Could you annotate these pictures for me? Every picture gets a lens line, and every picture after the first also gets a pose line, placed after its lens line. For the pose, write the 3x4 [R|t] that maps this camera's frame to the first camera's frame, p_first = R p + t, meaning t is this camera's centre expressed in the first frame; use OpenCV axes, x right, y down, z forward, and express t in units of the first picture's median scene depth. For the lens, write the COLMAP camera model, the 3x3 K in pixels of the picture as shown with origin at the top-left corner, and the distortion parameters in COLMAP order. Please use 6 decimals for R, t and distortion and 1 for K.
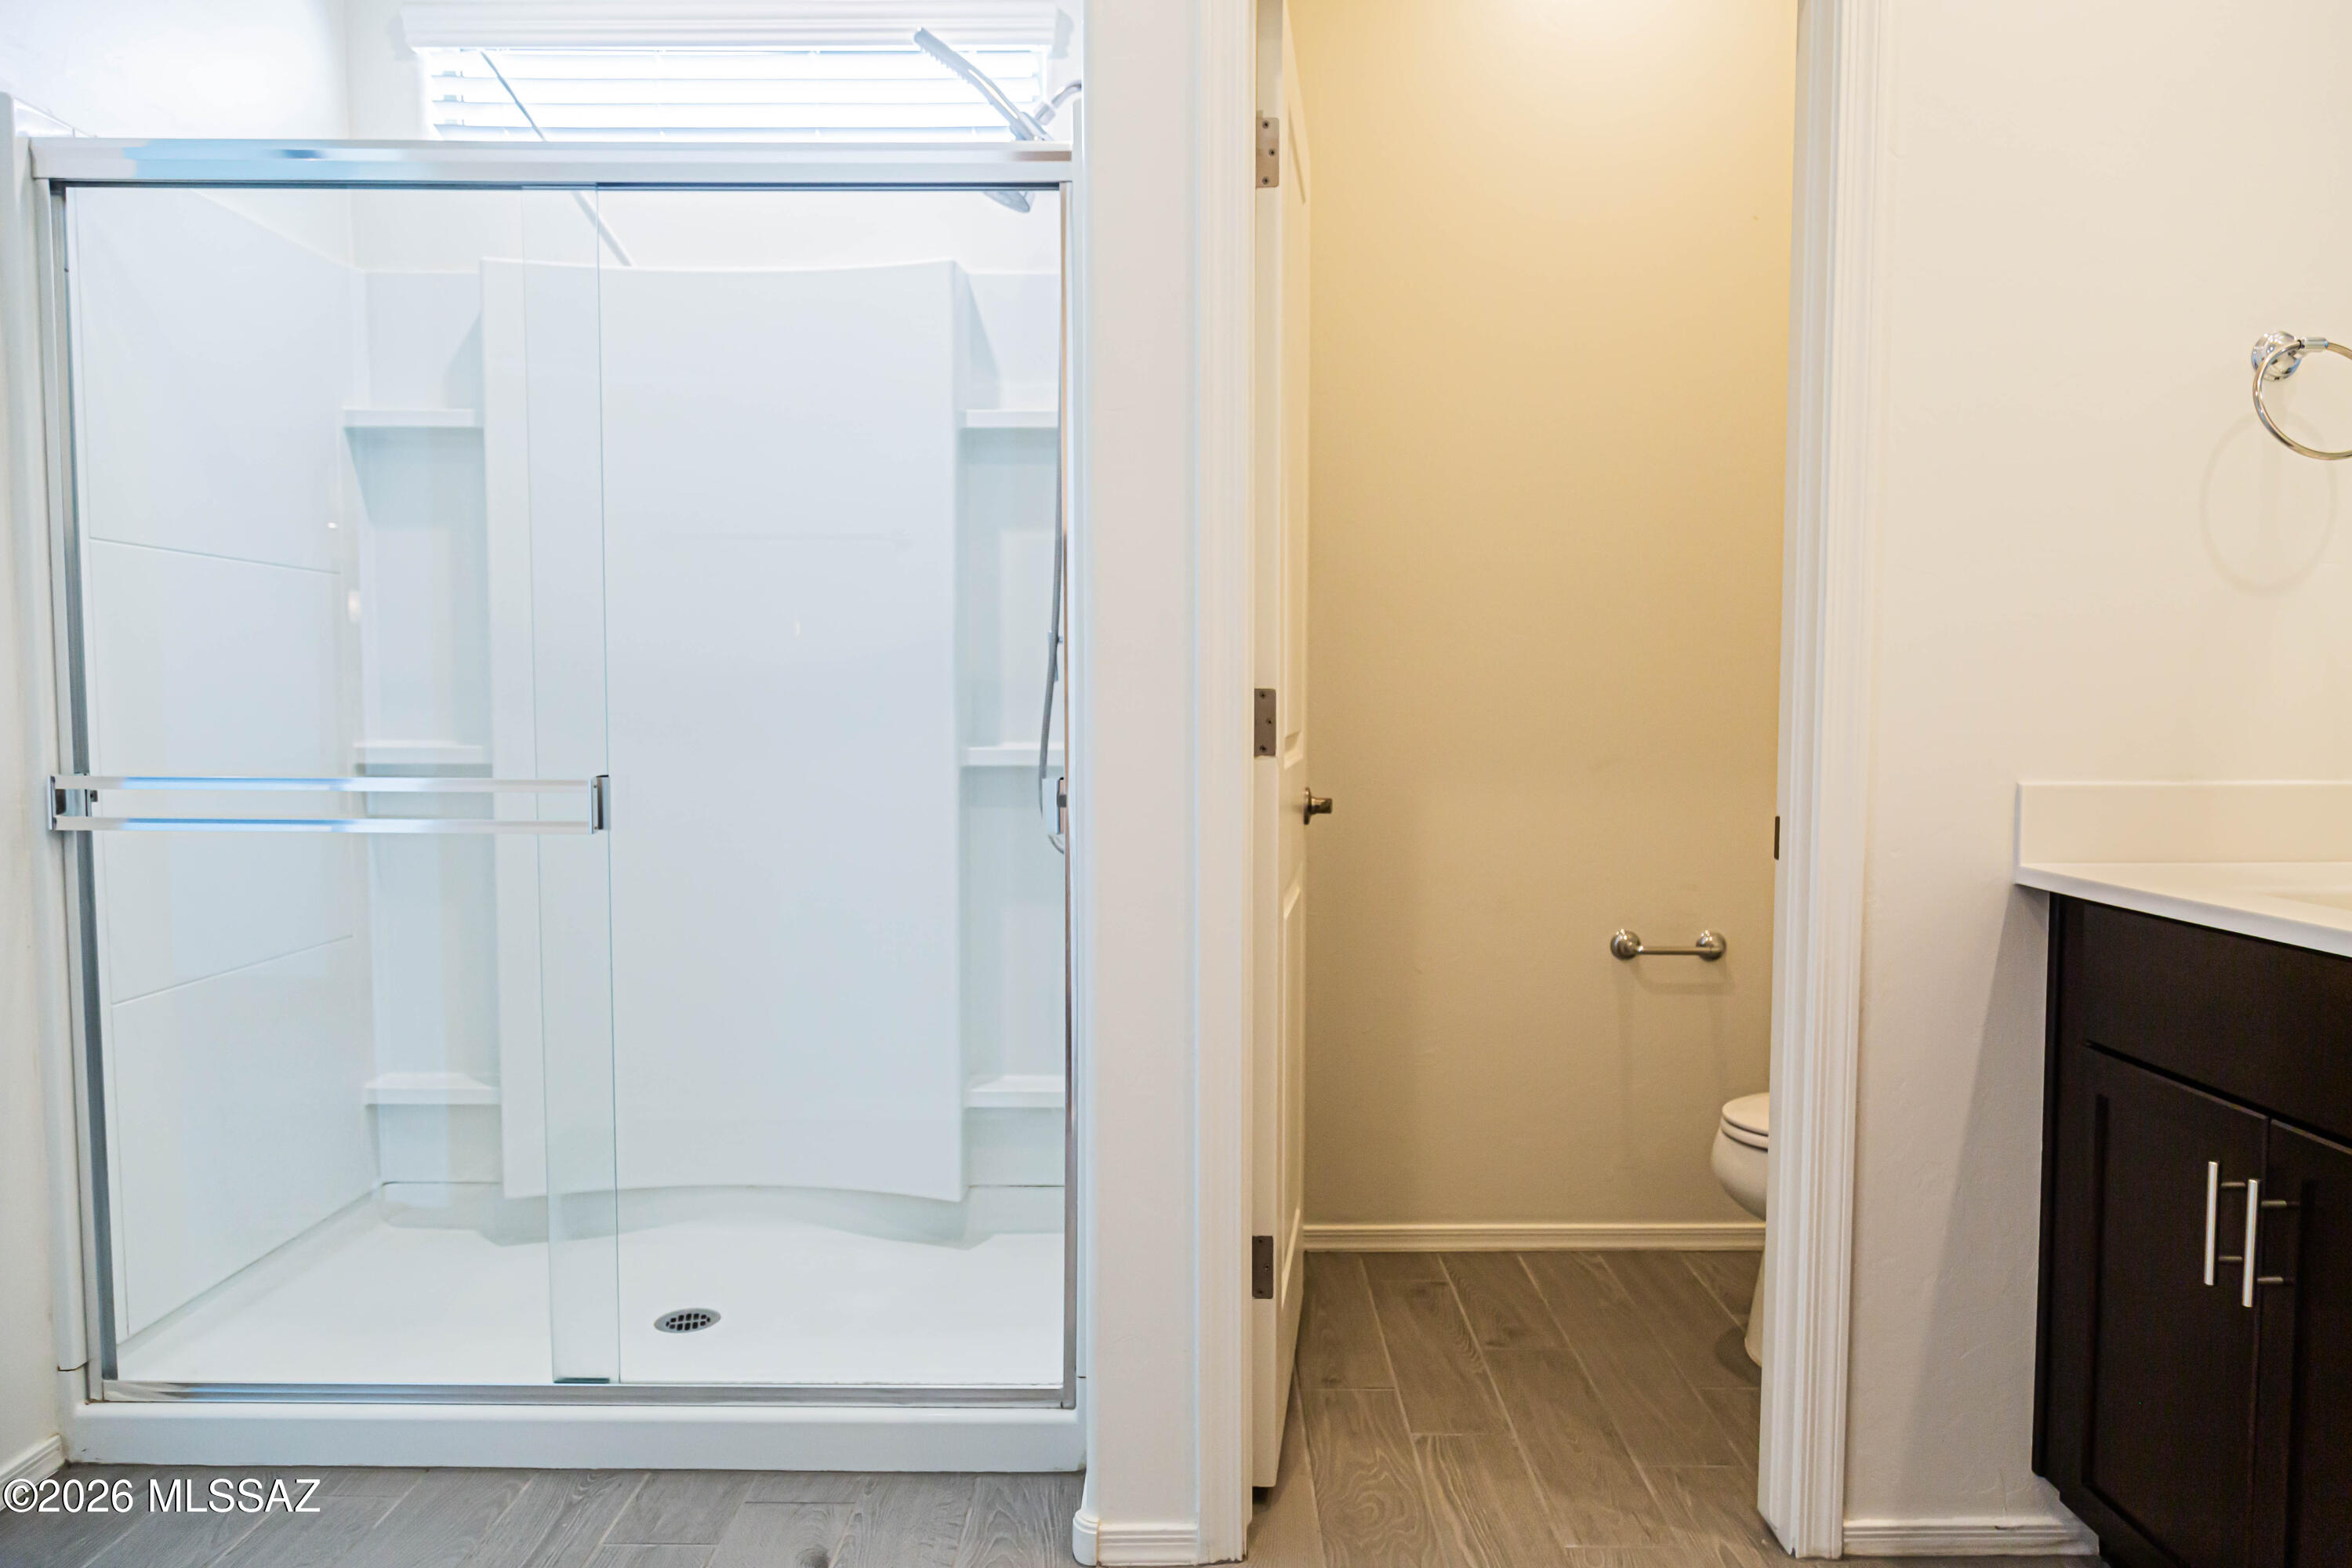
lens RADIAL K [[1561.3, 0, 1171.5], [0, 1561.3, 808.9], [0, 0, 1]] dist [-0.000455, 0.004517]
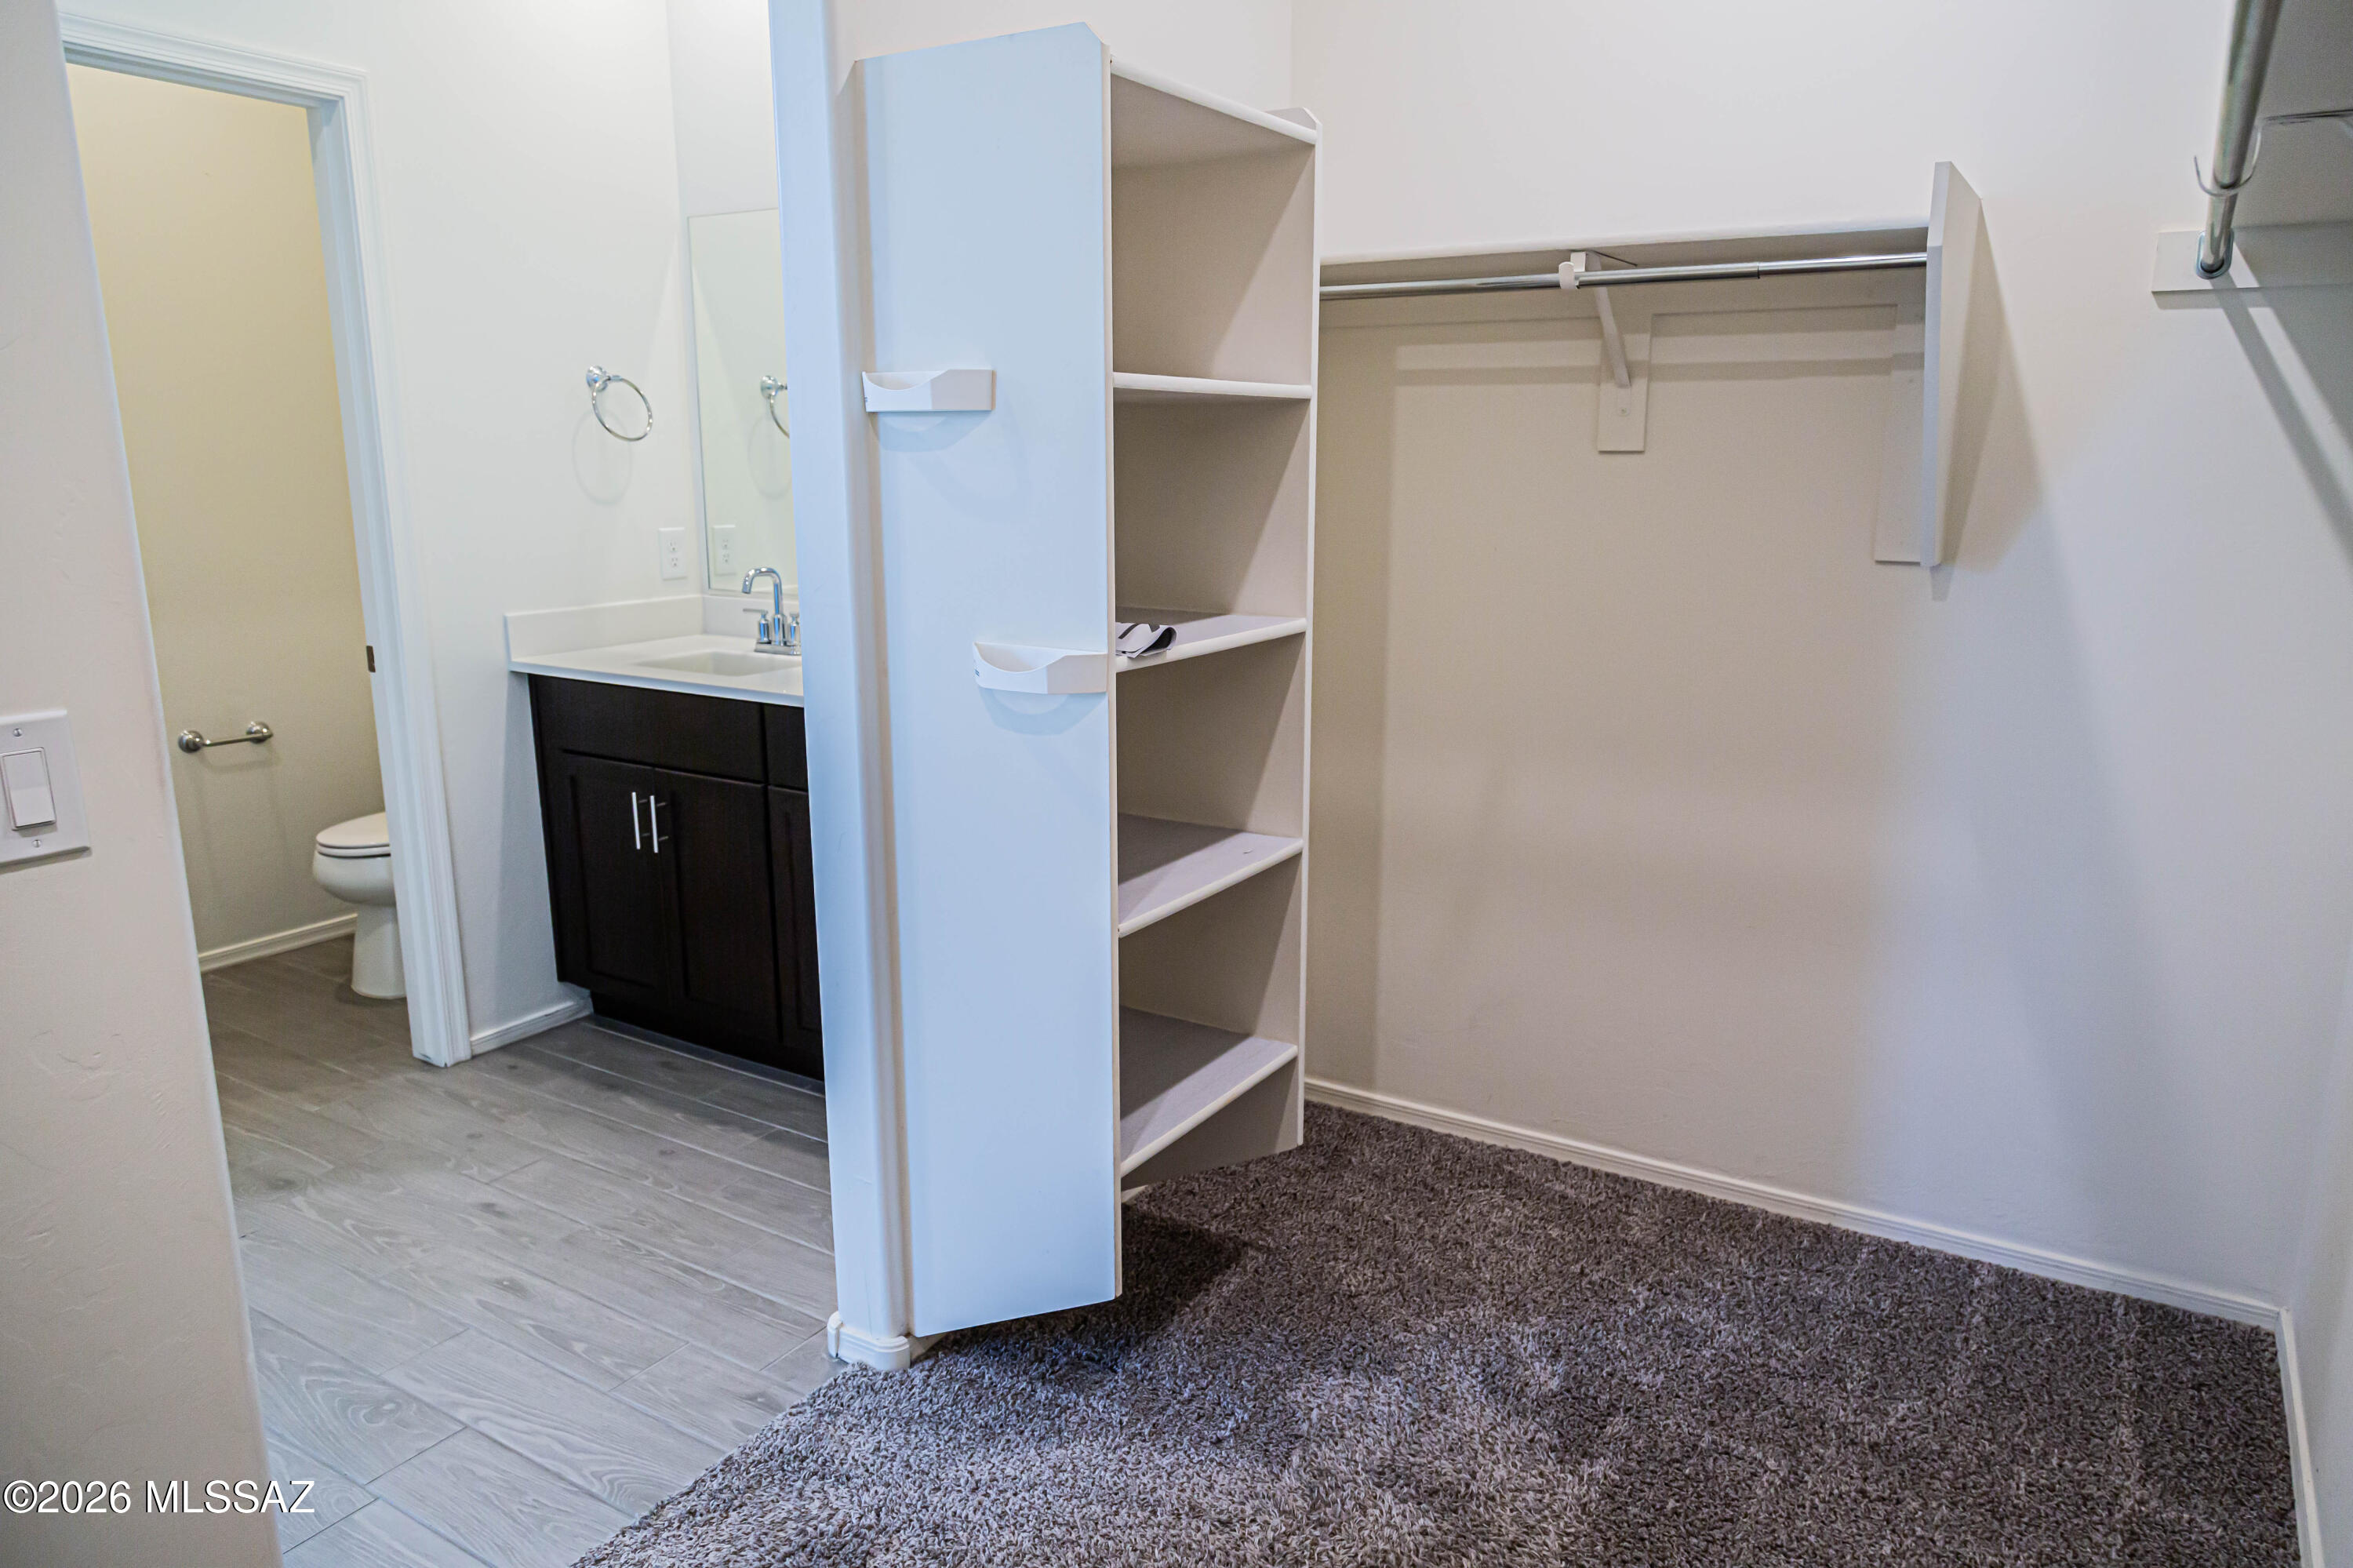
lens RADIAL K [[1562.0, 0, 1185.2], [0, 1562.0, 797.2], [0, 0, 1]] dist [-0.000455, 0.004517]
pose [[0.525258, -0.178881, 0.831929, -0.567019], [0.051435, 0.982542, 0.178791, -0.089171], [-0.849387, -0.051122, 0.525289, -0.606205]]
